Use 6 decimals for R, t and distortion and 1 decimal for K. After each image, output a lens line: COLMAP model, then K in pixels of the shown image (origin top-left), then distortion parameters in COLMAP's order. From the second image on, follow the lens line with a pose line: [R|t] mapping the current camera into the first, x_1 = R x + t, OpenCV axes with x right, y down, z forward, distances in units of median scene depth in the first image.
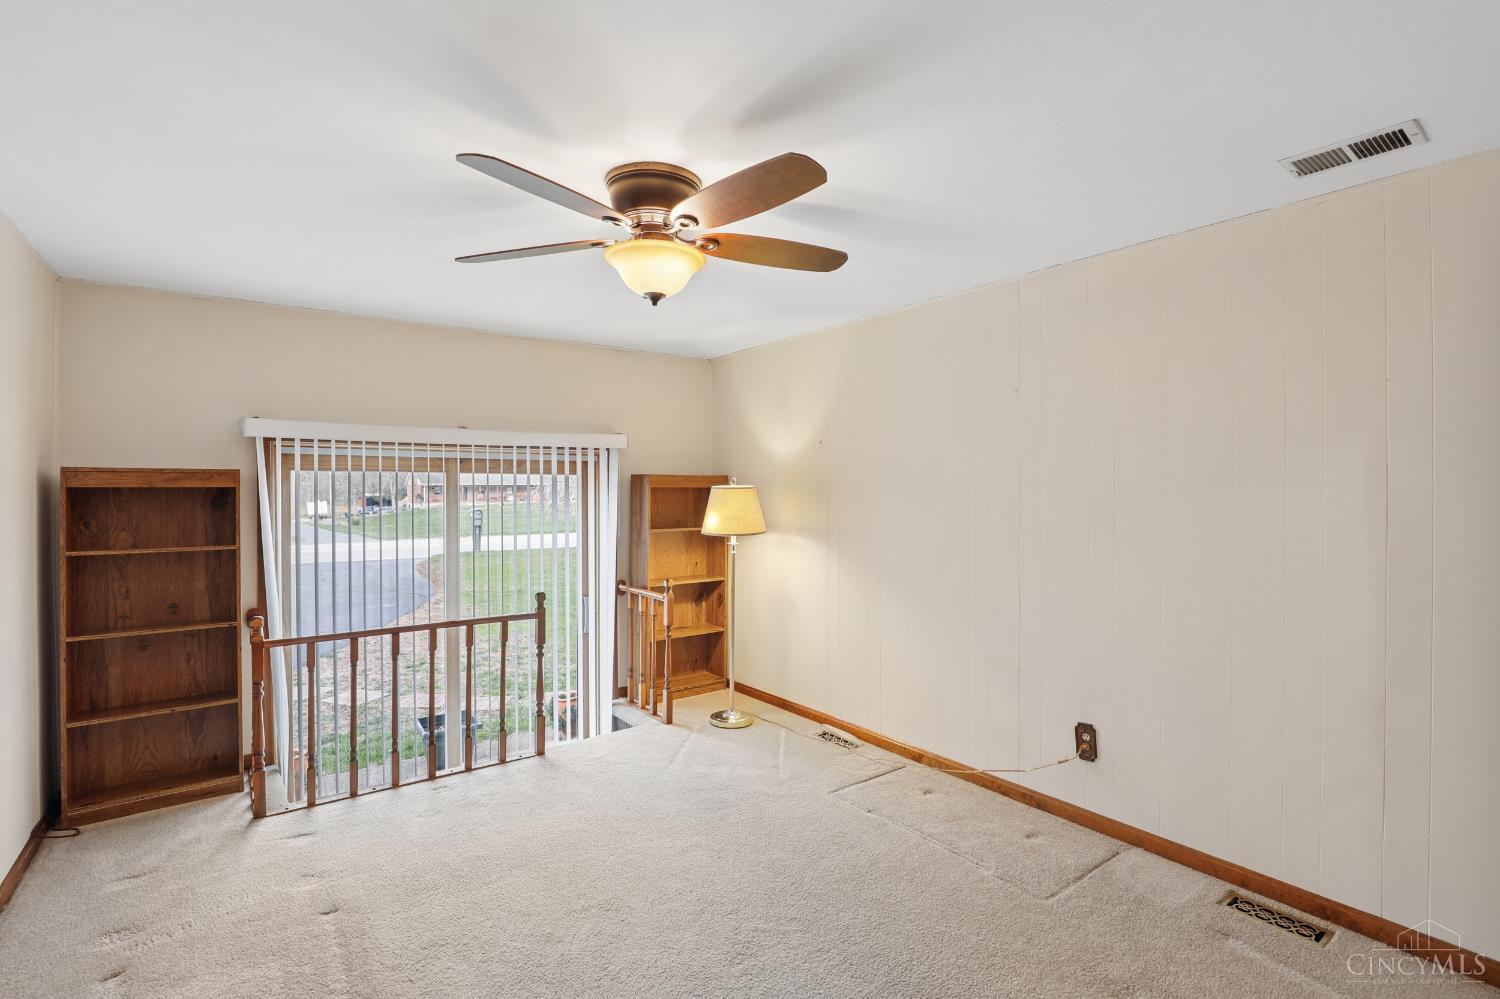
lens RADIAL K [[695.9, 0, 752.0], [0, 695.9, 486.6], [0, 0, 1]] dist [-0.029899, 0.004833]
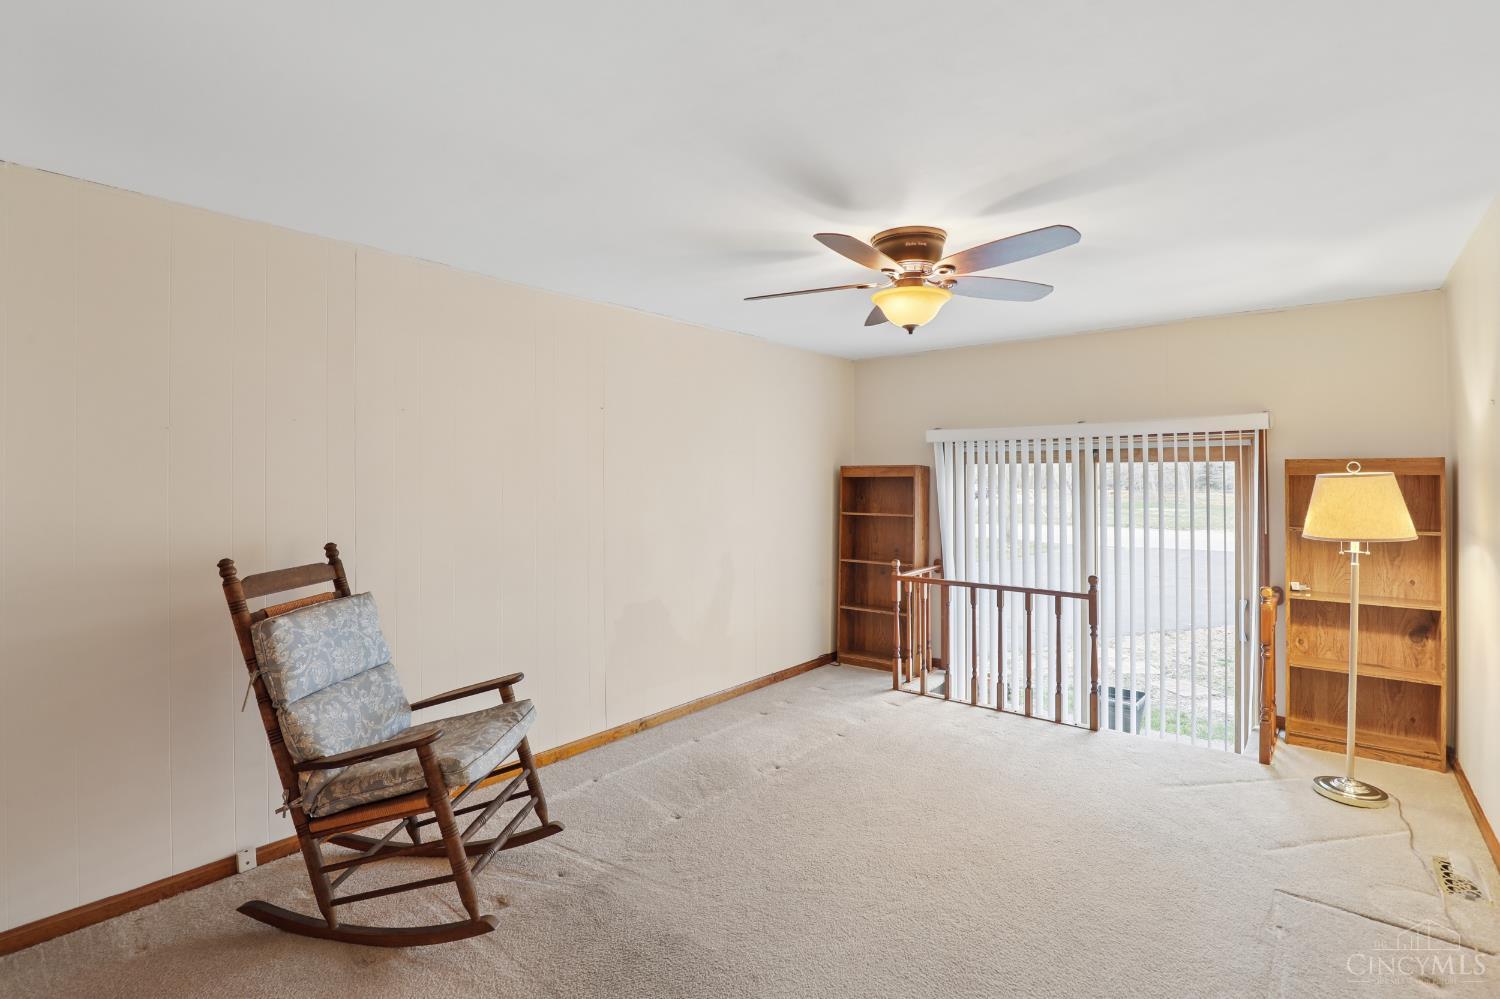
lens RADIAL K [[695.9, 0, 752.0], [0, 695.9, 486.6], [0, 0, 1]] dist [-0.029899, 0.004833]
pose [[0.231053, 0.008711, -0.972902, 0.597816], [0.002095, 0.999953, 0.009451, 0.007157], [0.972939, -0.004222, 0.231024, 0.260178]]
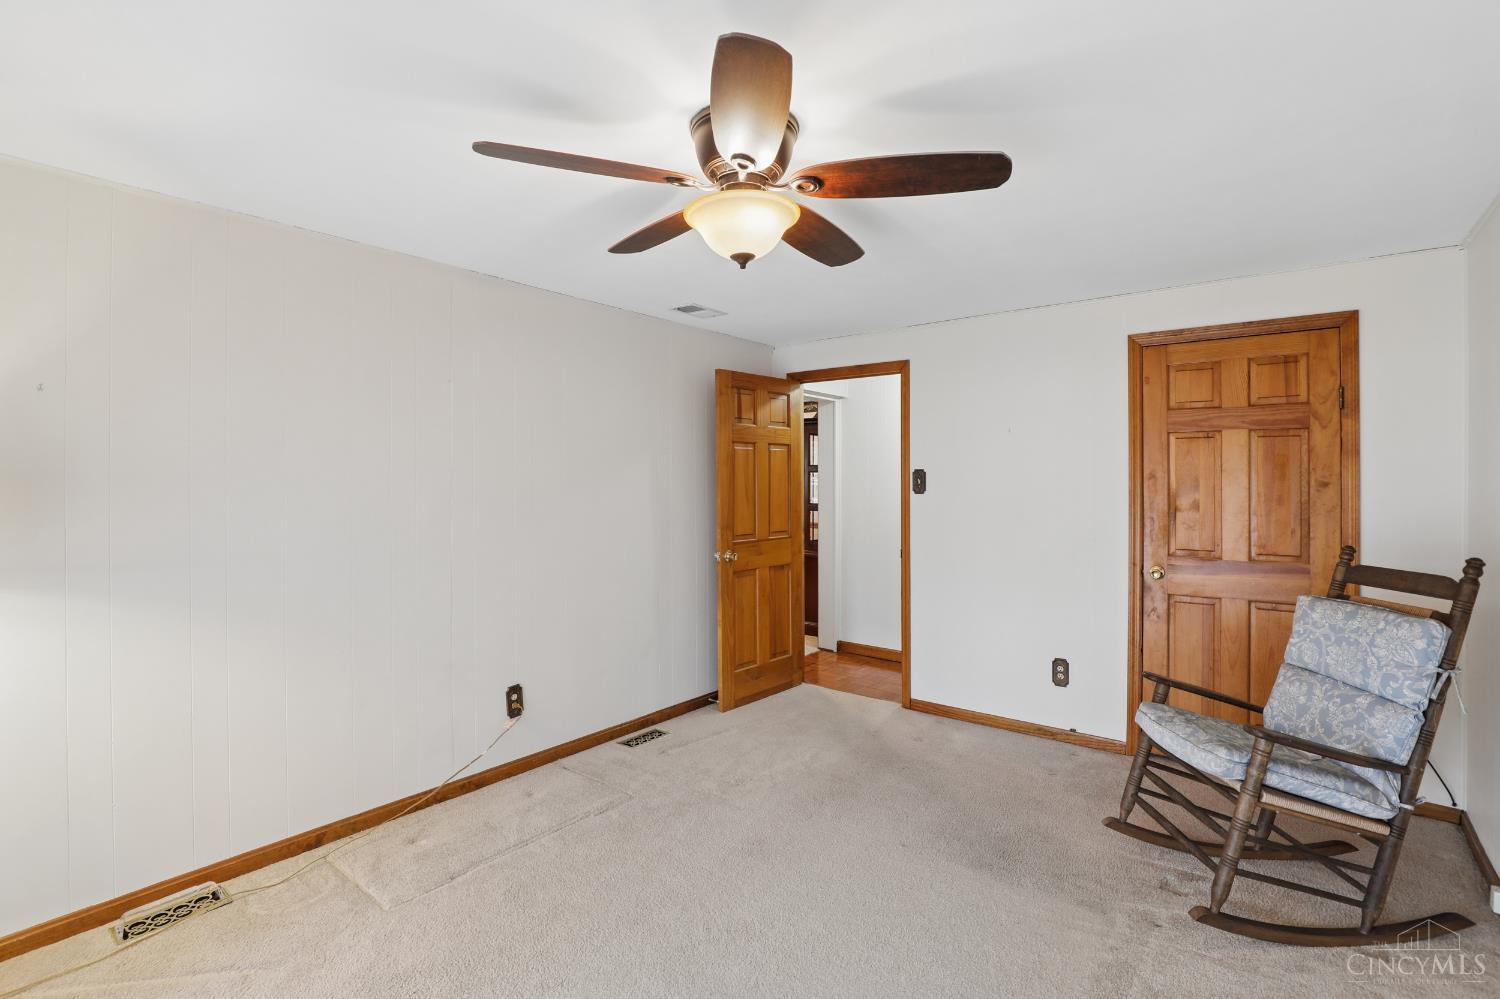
lens RADIAL K [[695.9, 0, 752.0], [0, 695.9, 486.6], [0, 0, 1]] dist [-0.029899, 0.004833]
pose [[-0.248281, -0.000412, 0.968688, -0.587127], [0.003471, 0.999993, 0.001315, 0.009162], [-0.968682, 0.003689, -0.248278, 0.721694]]
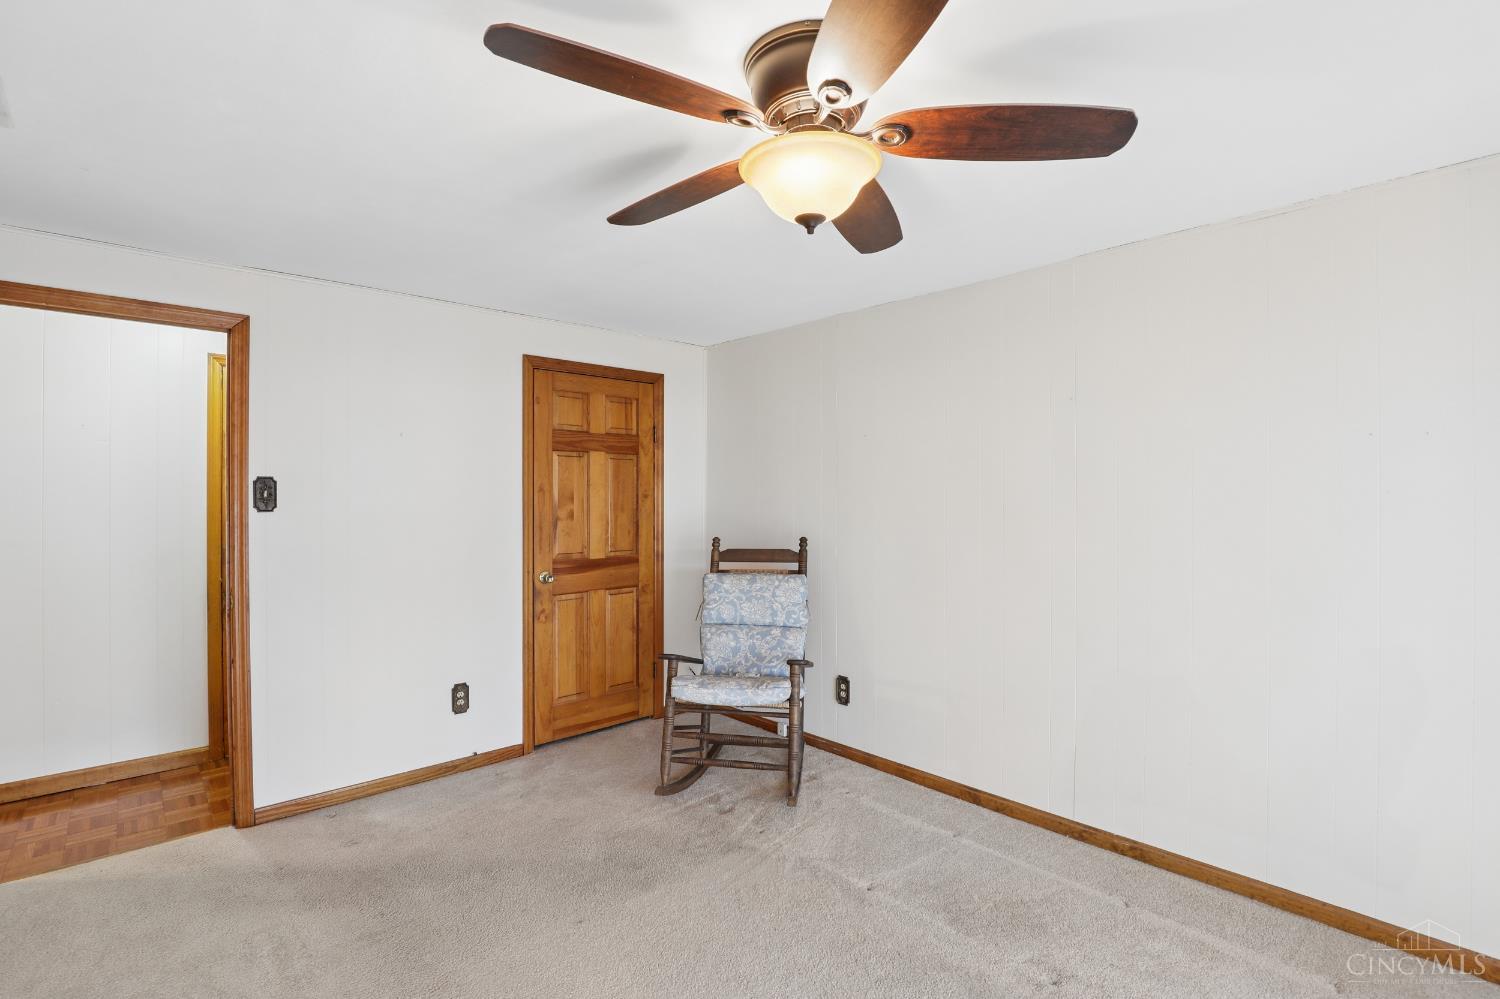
lens RADIAL K [[689.4, 0, 750.0], [0, 689.4, 499.5], [0, 0, 1]] dist [-0.040550, 0.000492]
pose [[-0.994502, 0.006991, -0.104482, -0.007597], [0.005780, 0.999913, 0.011888, 0.003060], [0.104556, 0.011219, -0.994456, 1.006300]]
